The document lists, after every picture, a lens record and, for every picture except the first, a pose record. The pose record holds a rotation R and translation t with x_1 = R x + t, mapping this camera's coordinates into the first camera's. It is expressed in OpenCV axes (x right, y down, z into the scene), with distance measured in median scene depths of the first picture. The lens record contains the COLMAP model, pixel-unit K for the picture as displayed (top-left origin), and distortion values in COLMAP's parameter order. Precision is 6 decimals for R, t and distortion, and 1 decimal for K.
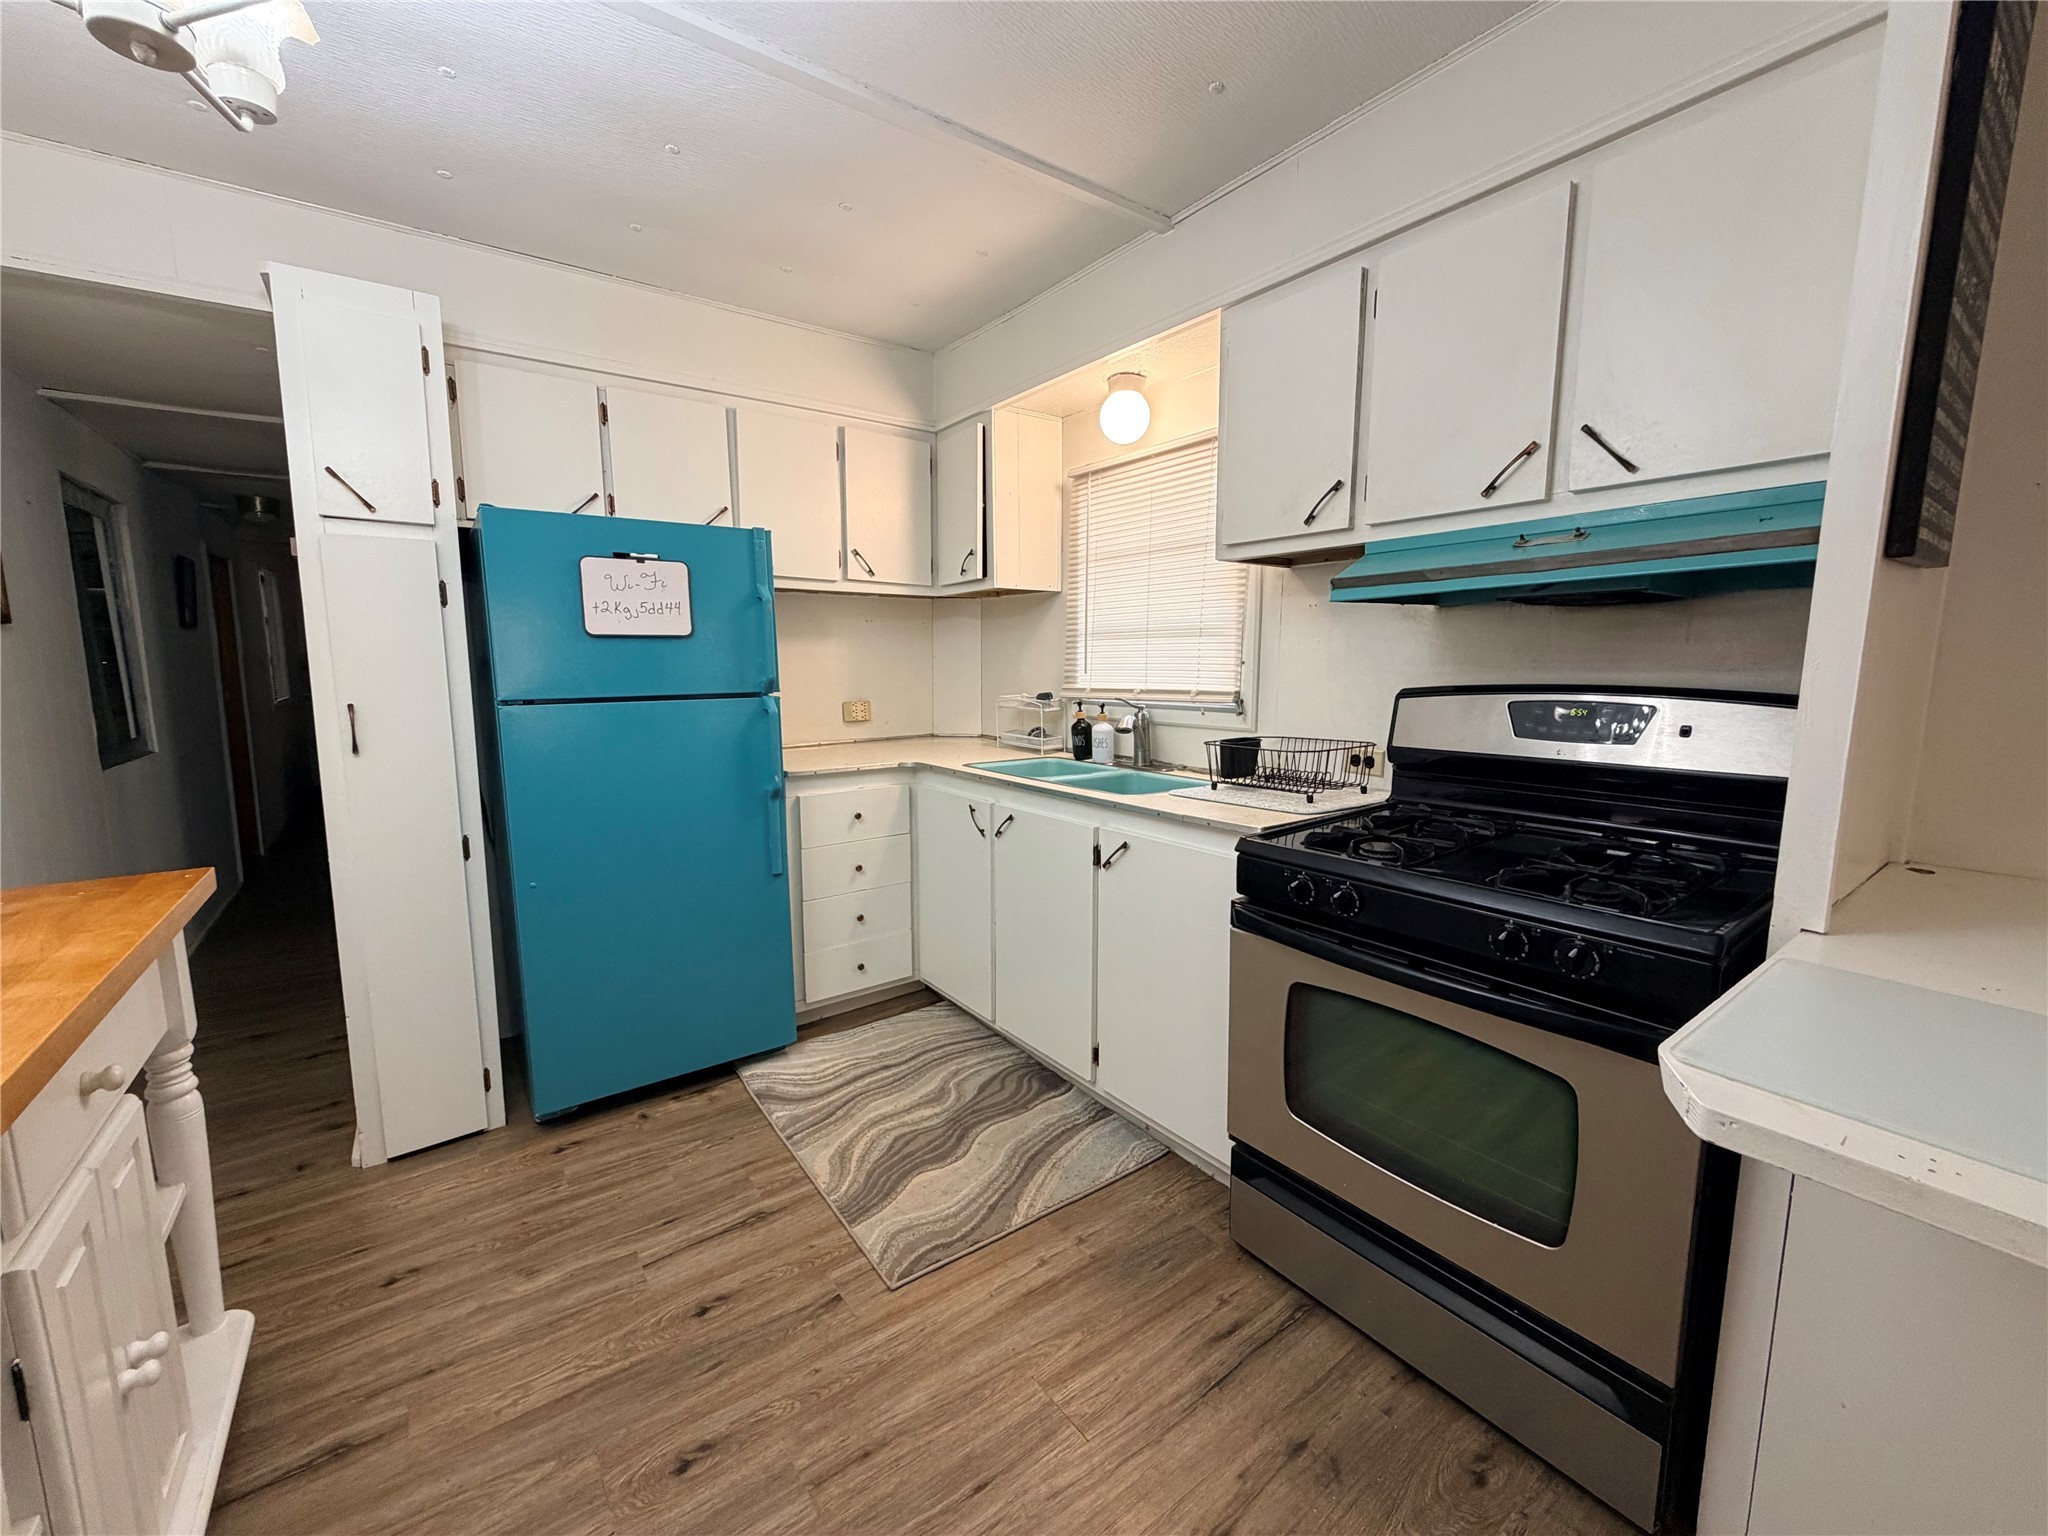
lens RADIAL K [[817.2, 0, 1021.8], [0, 817.2, 771.7], [0, 0, 1]] dist [-0.002514, -0.000228]
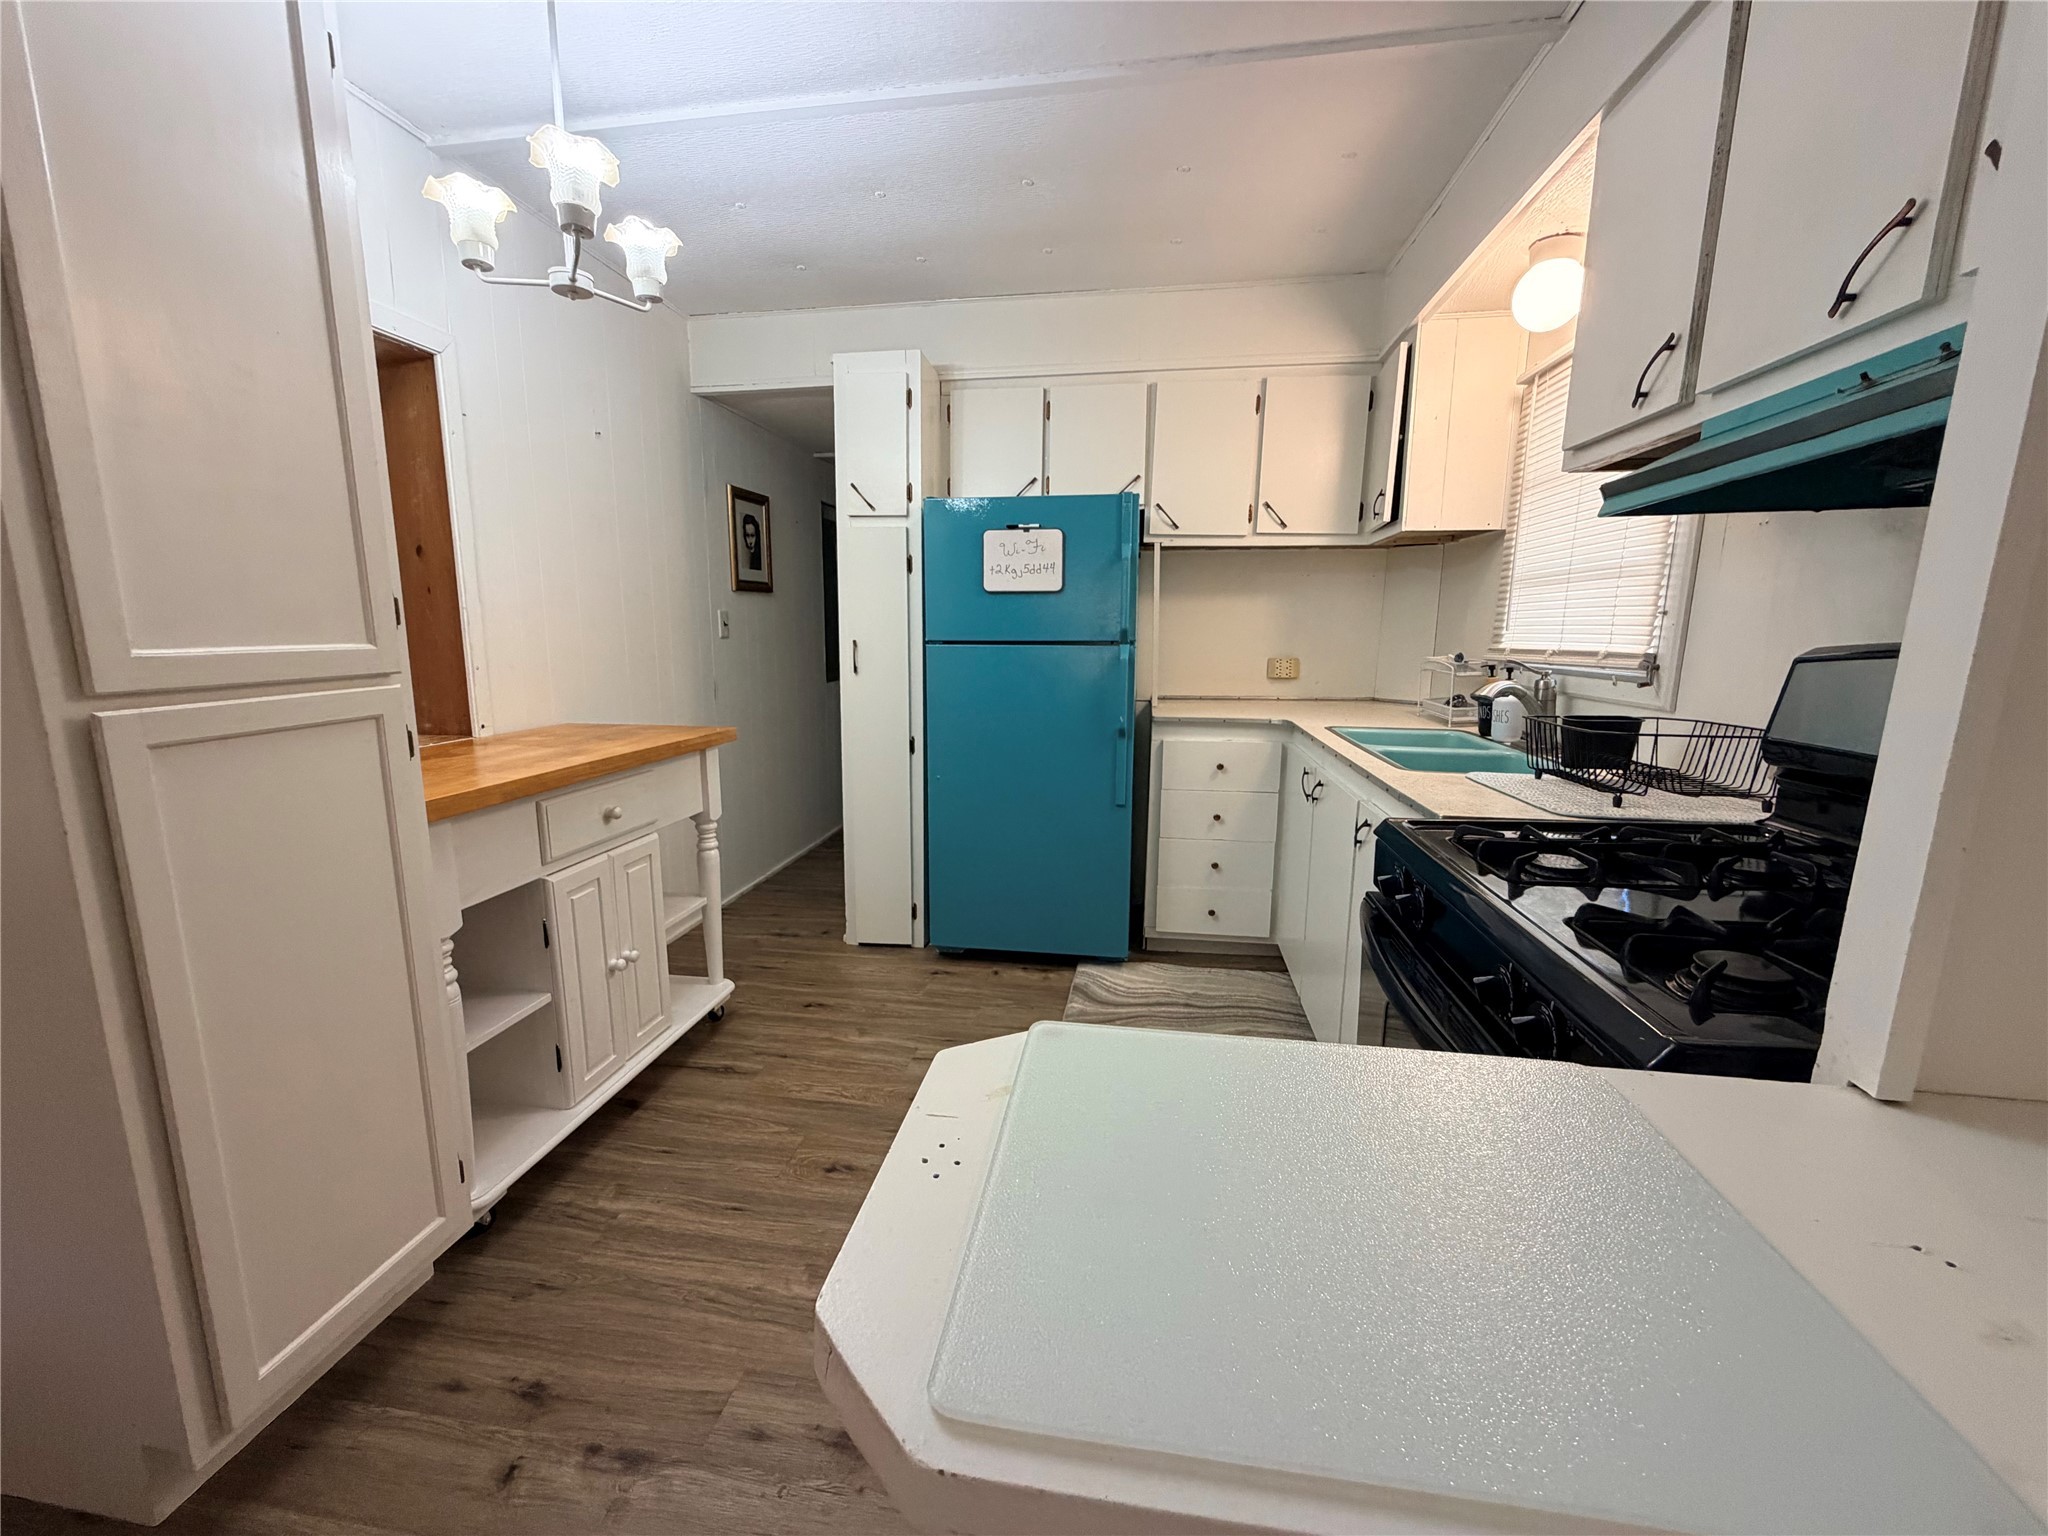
lens RADIAL K [[817.2, 0, 1019.3], [0, 817.2, 772.0], [0, 0, 1]] dist [-0.002514, -0.000228]
pose [[0.703314, 0.131750, -0.698564, 0.421843], [-0.104101, 0.991170, 0.082127, 0.003532], [0.703216, 0.014960, 0.710819, 0.116078]]
